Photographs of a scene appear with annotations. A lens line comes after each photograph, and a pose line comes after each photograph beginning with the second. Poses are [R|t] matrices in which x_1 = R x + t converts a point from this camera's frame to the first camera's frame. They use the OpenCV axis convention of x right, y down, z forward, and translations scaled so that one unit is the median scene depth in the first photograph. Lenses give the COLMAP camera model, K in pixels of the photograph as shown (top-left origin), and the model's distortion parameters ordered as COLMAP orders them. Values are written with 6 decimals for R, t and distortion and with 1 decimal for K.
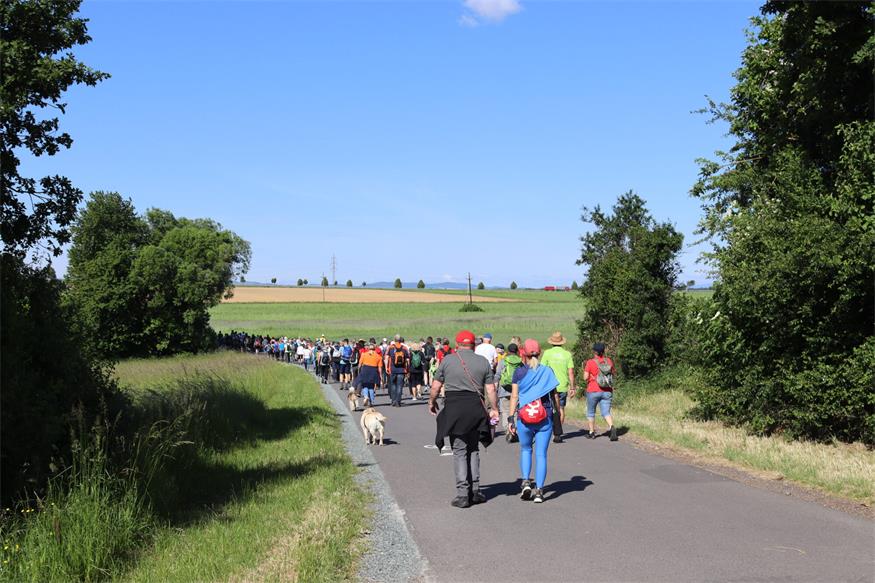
lens RADIAL K [[995.5, 0, 436.6], [0, 995.5, 299.0], [0, 0, 1]] dist [-0.086235, 0.059388]
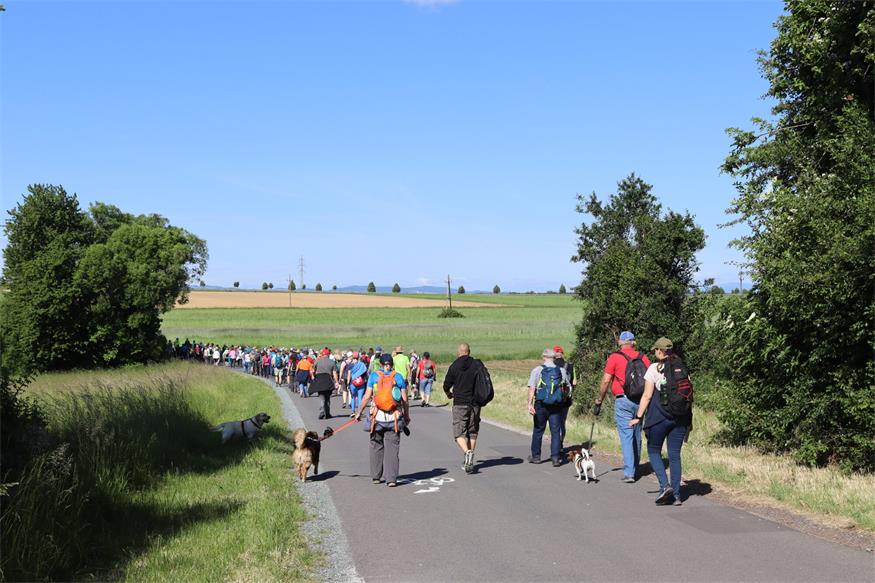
lens RADIAL K [[995.5, 0, 436.6], [0, 995.5, 299.0], [0, 0, 1]] dist [-0.086235, 0.059388]
pose [[0.999772, -0.001355, 0.021308, 0.003483], [0.001533, 0.999964, -0.008300, 0.005257], [-0.021296, 0.008330, 0.999739, 0.138161]]
